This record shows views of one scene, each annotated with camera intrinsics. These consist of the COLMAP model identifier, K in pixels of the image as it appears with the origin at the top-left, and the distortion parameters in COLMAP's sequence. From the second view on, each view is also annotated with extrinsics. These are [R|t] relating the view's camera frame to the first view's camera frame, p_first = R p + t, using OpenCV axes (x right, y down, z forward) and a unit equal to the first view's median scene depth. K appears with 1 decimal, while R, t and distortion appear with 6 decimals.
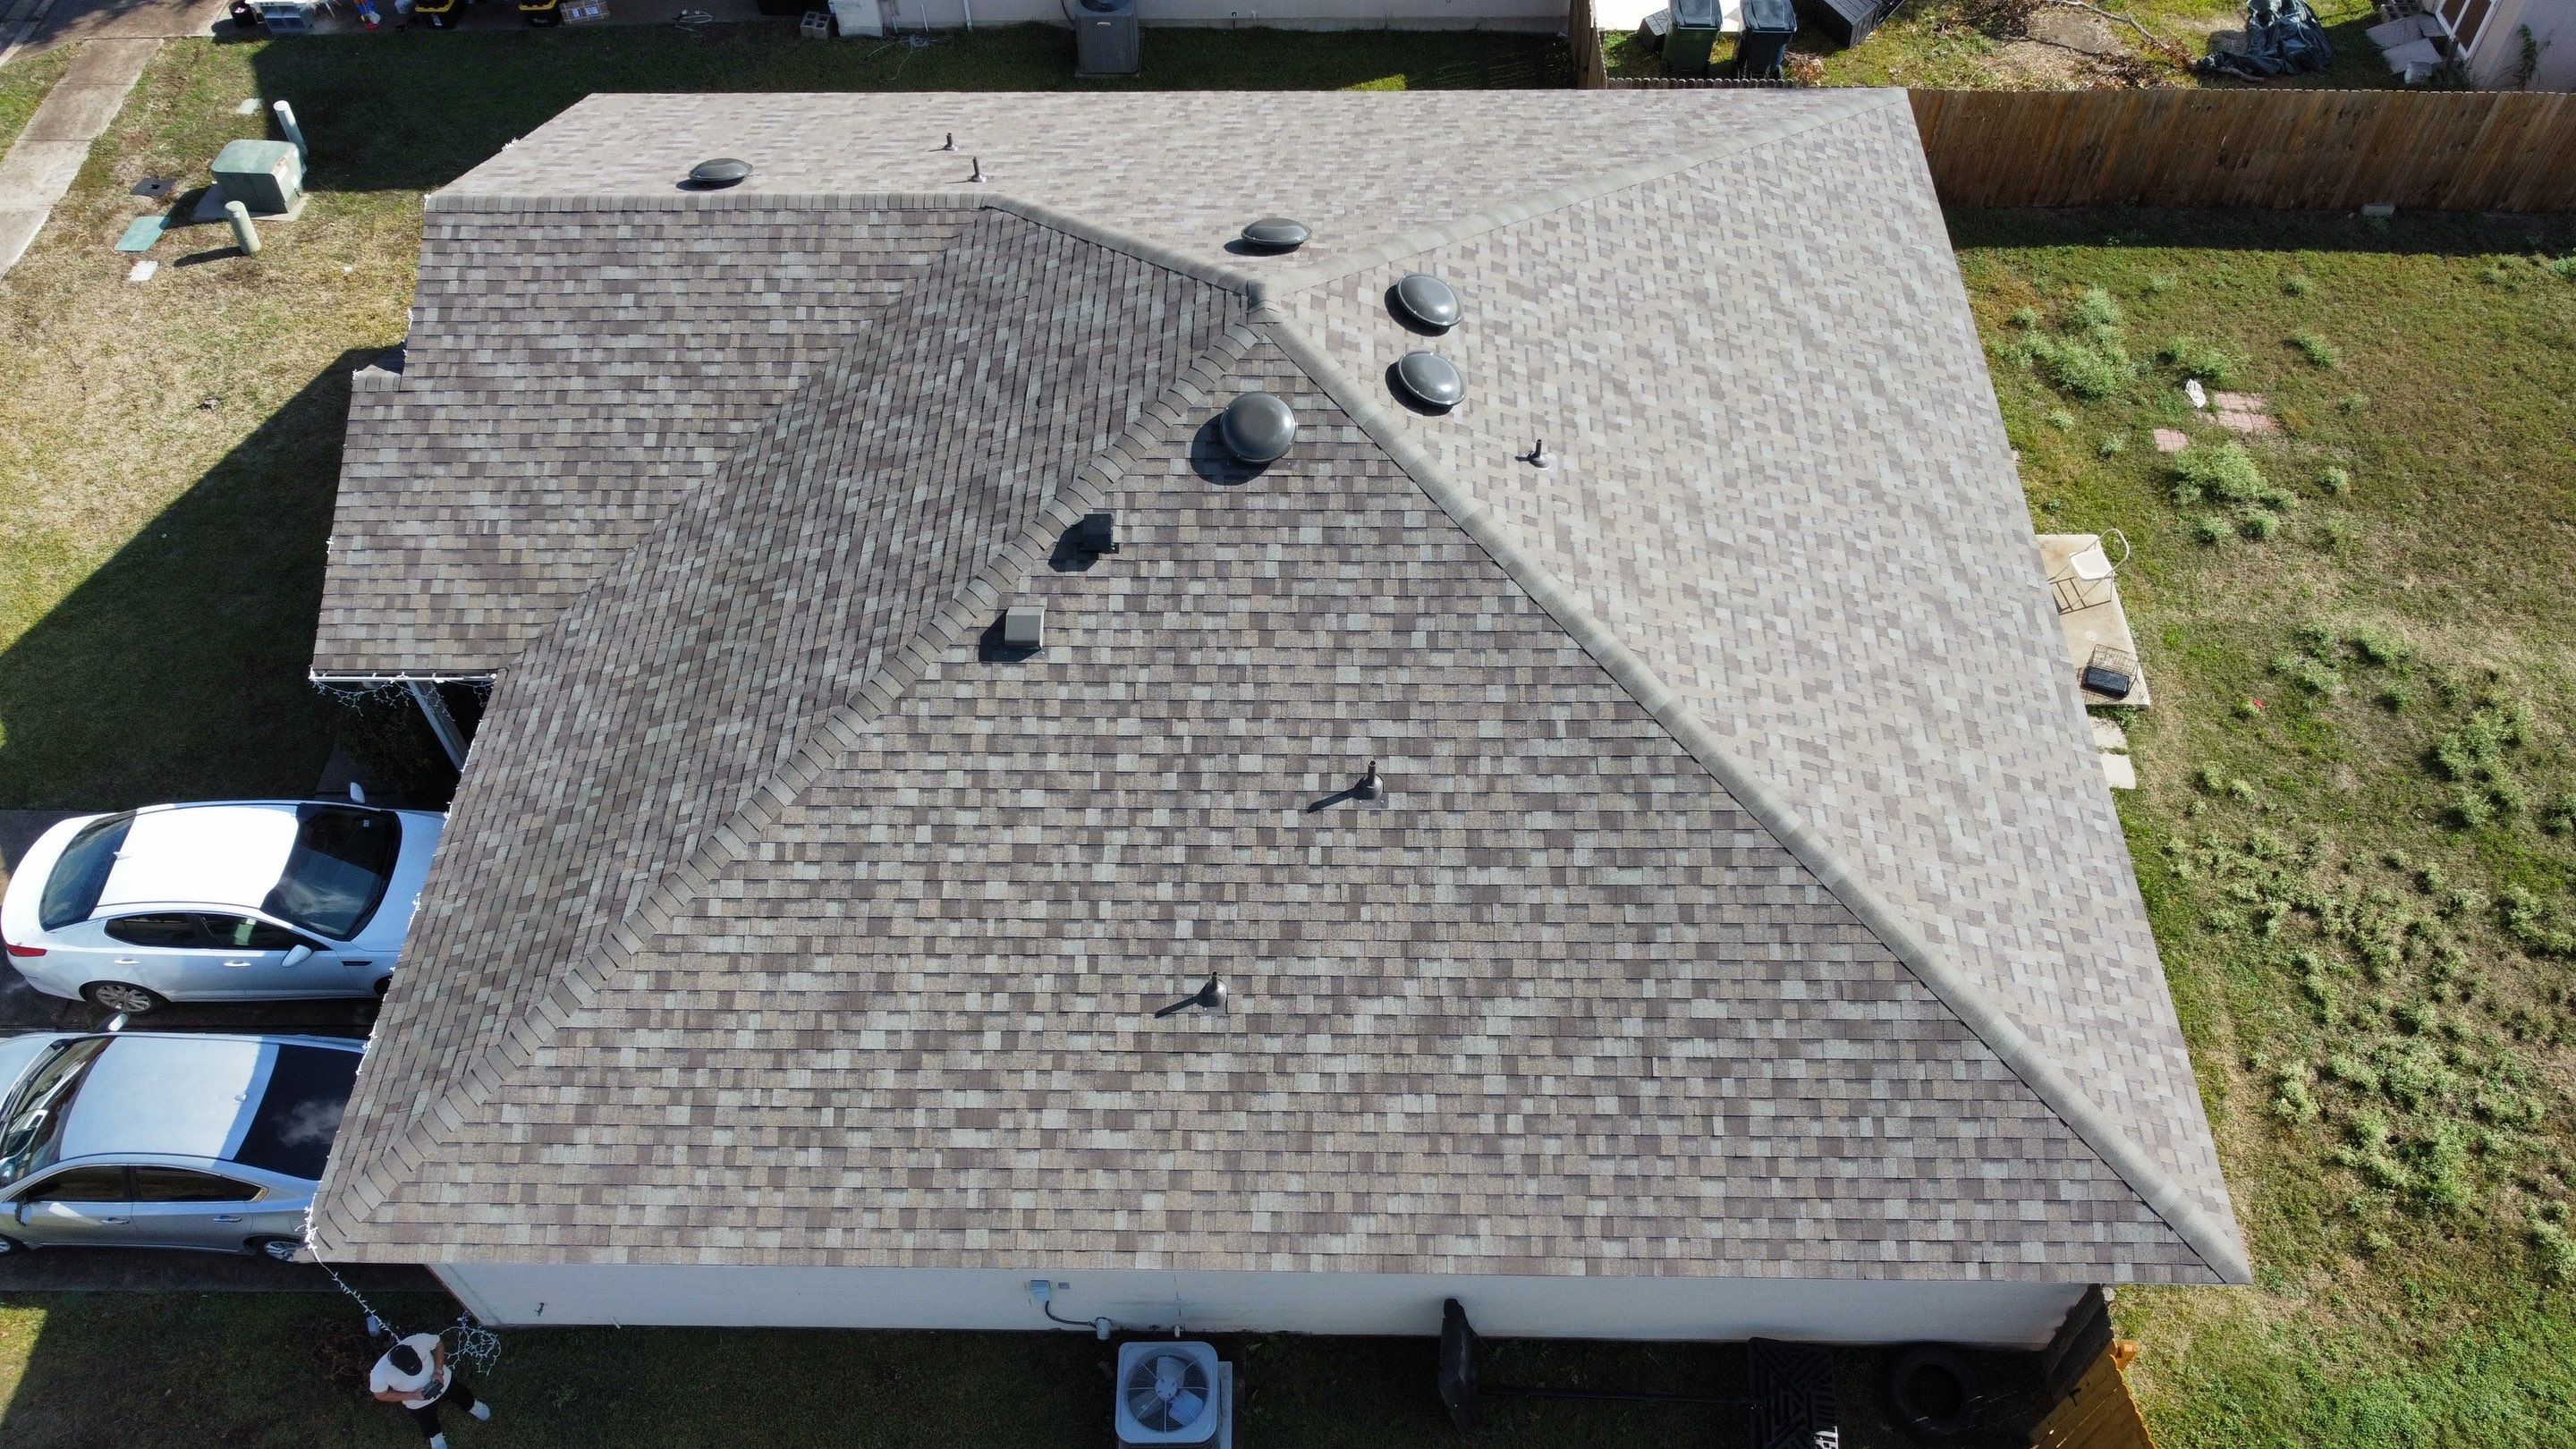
lens RADIAL K [[1954.5, 0, 1275.2], [0, 1954.5, 739.8], [0, 0, 1]] dist [0.010767, -0.024872]
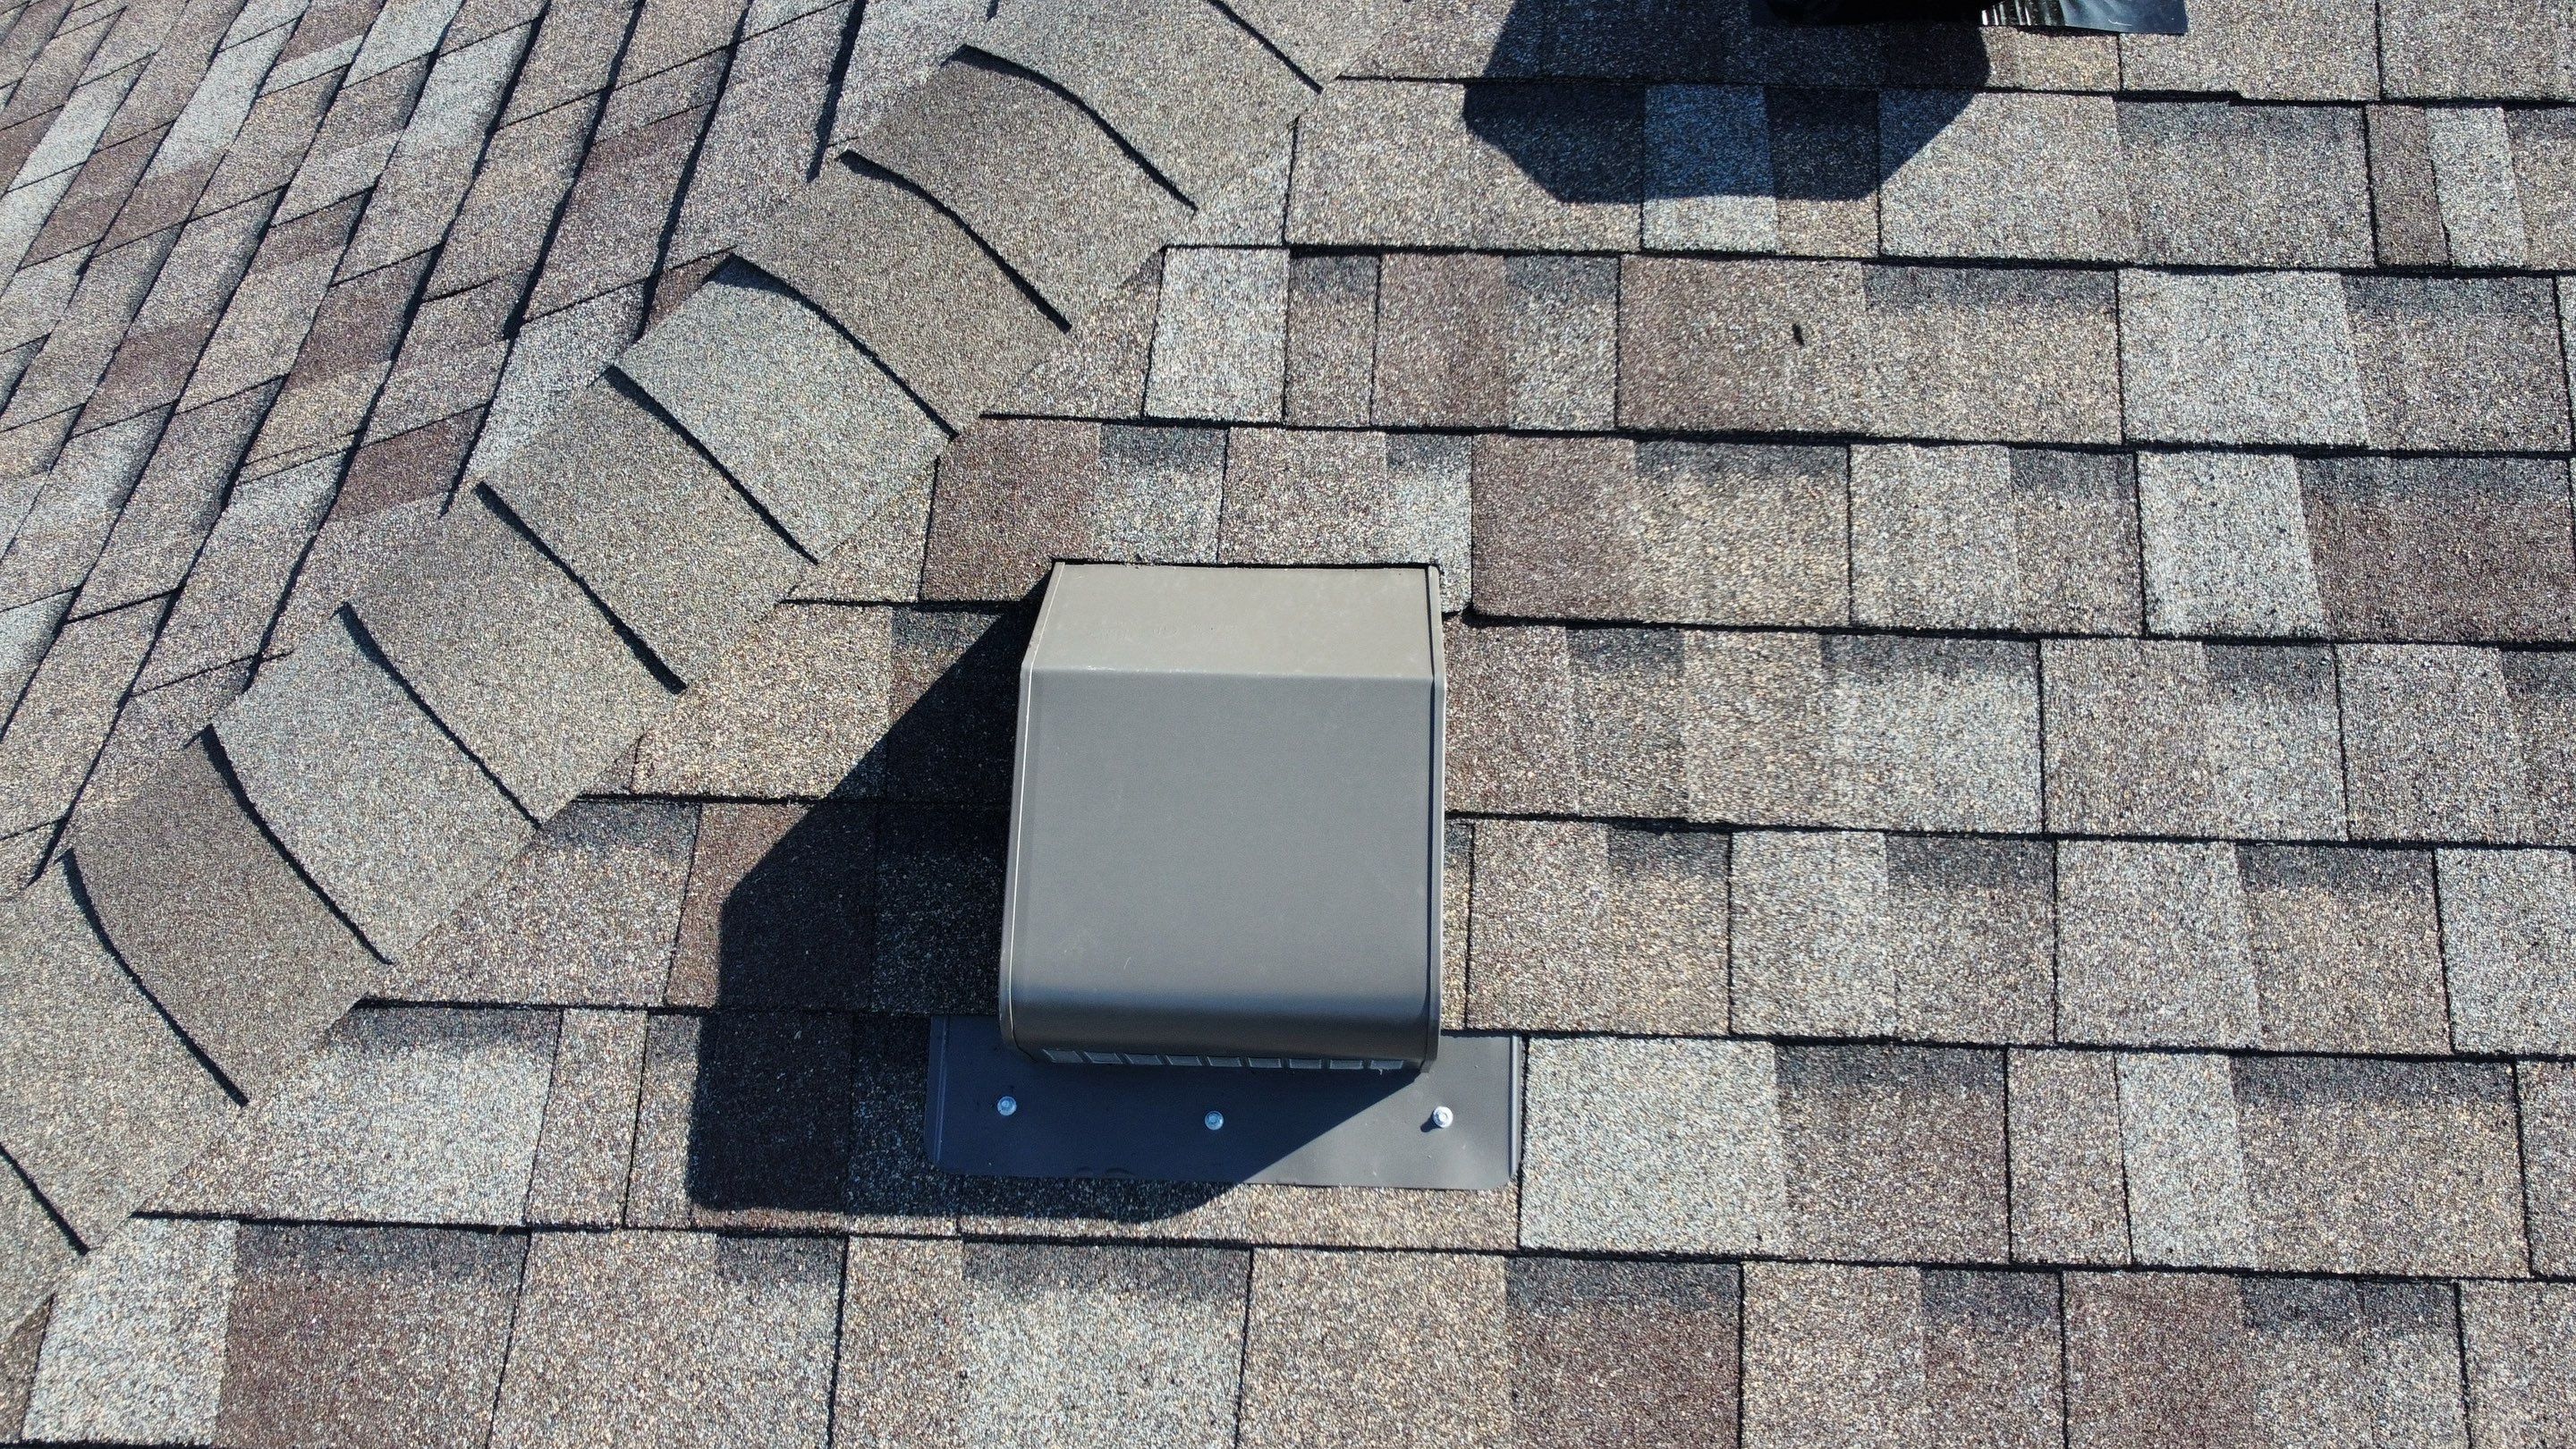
lens RADIAL K [[1954.5, 0, 1273.6], [0, 1954.5, 718.8], [0, 0, 1]] dist [0.010767, -0.024872]
pose [[0.999898, 0.011420, 0.008556, -0.125905], [-0.011495, 0.999896, 0.008758, -0.061722], [-0.008455, -0.008856, 0.999925, 0.904468]]
